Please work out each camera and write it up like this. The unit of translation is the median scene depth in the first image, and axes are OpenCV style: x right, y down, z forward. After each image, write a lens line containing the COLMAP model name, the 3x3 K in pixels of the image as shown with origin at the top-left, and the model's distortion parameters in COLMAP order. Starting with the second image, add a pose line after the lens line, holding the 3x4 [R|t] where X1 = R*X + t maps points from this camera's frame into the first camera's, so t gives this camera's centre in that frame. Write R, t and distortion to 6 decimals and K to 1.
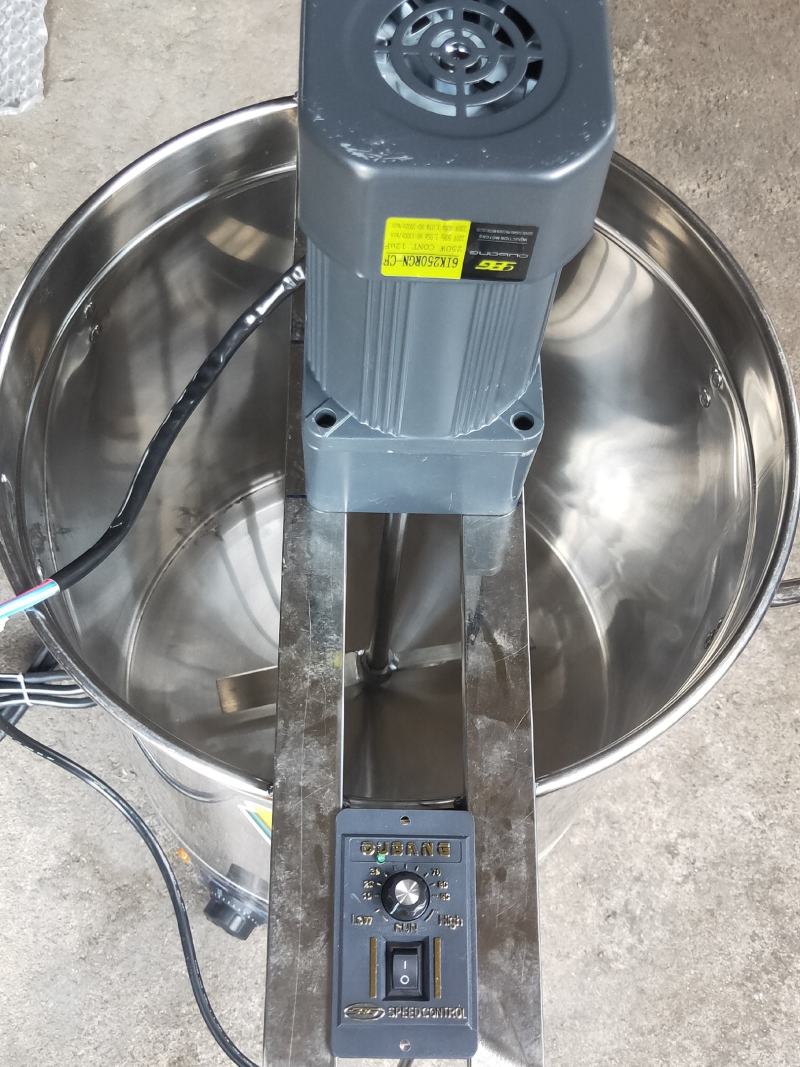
lens RADIAL K [[1357.4, 0, 404.1], [0, 1357.4, 535.6], [0, 0, 1]] dist [0.018337, 0.000000]
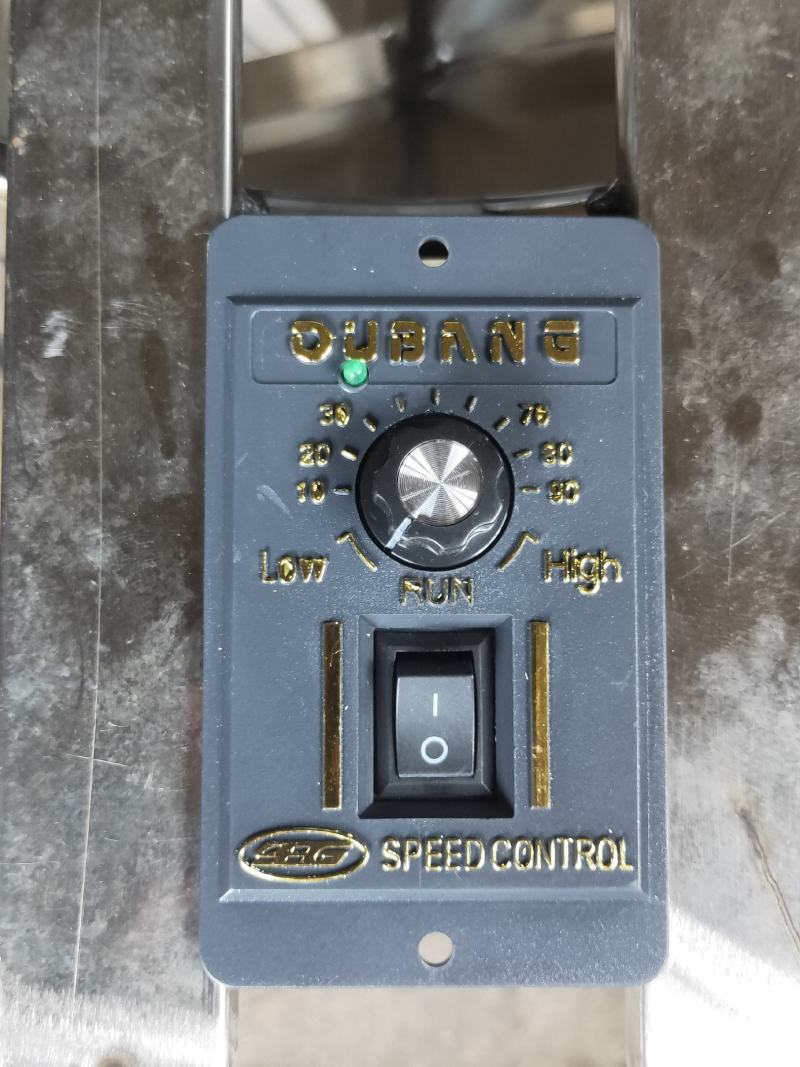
lens RADIAL K [[1357.4, 0, 403.8], [0, 1357.4, 530.3], [0, 0, 1]] dist [0.018337, 0.000000]
pose [[0.998141, -0.006707, -0.060571, 0.012474], [0.026183, 0.944711, 0.326857, 0.171165], [0.055029, -0.327835, 0.943131, 0.699497]]
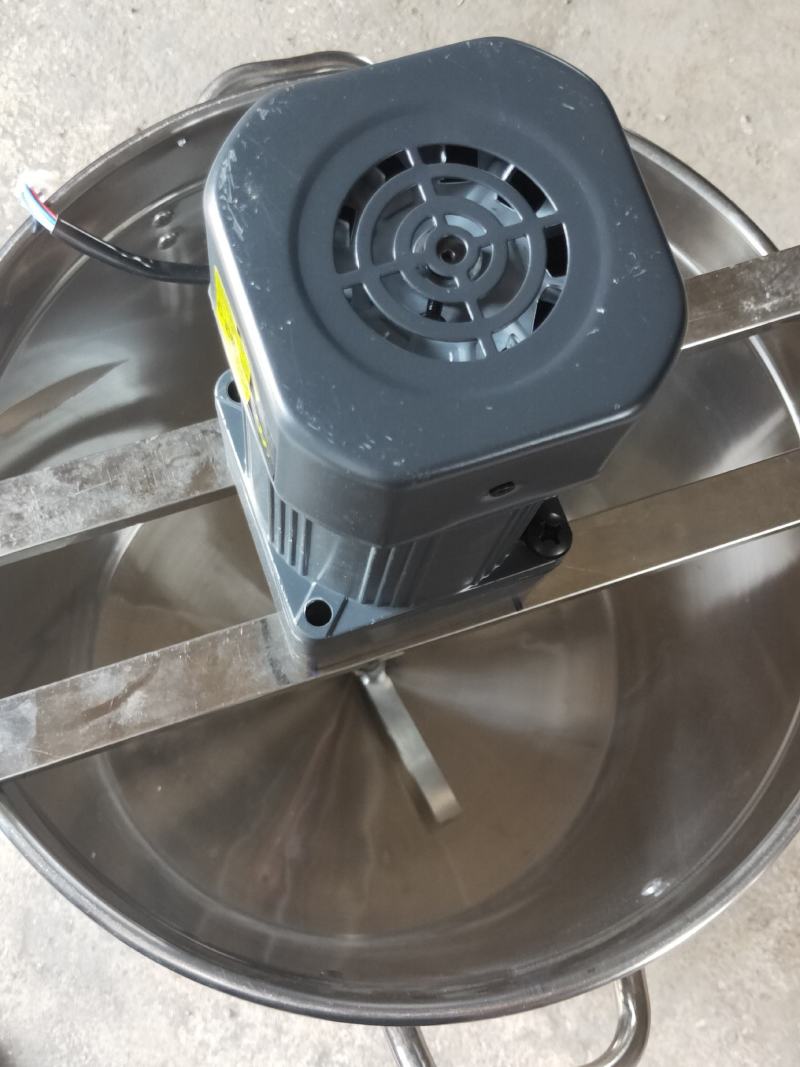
lens RADIAL K [[1357.4, 0, 407.7], [0, 1357.4, 527.5], [0, 0, 1]] dist [0.018337, 0.000000]
pose [[0.325590, 0.907065, -0.266880, 0.275035], [-0.886311, 0.391101, 0.247979, -0.352640], [0.329310, 0.155799, 0.931280, 0.272137]]
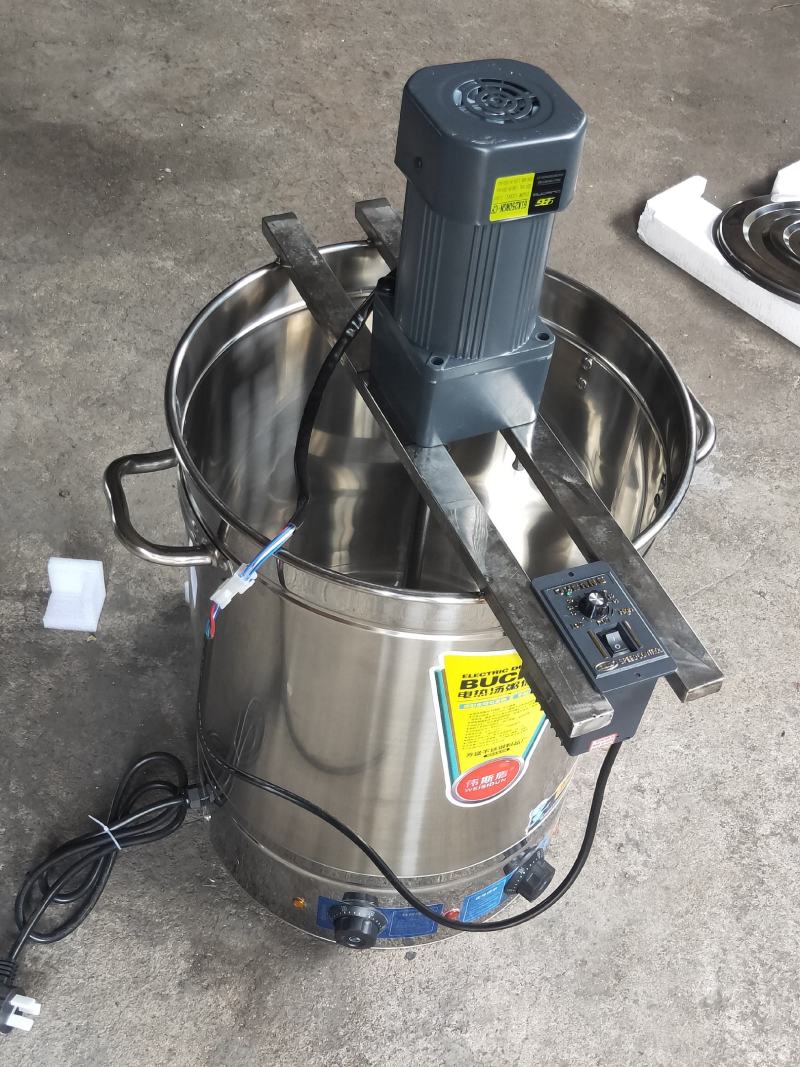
lens RADIAL K [[1357.4, 0, 405.6], [0, 1357.4, 533.1], [0, 0, 1]] dist [0.018337, 0.000000]
pose [[0.915550, -0.276723, 0.291879, -0.632720], [0.348939, 0.907396, -0.234254, 0.476146], [-0.200026, 0.316319, 0.927325, -0.450444]]
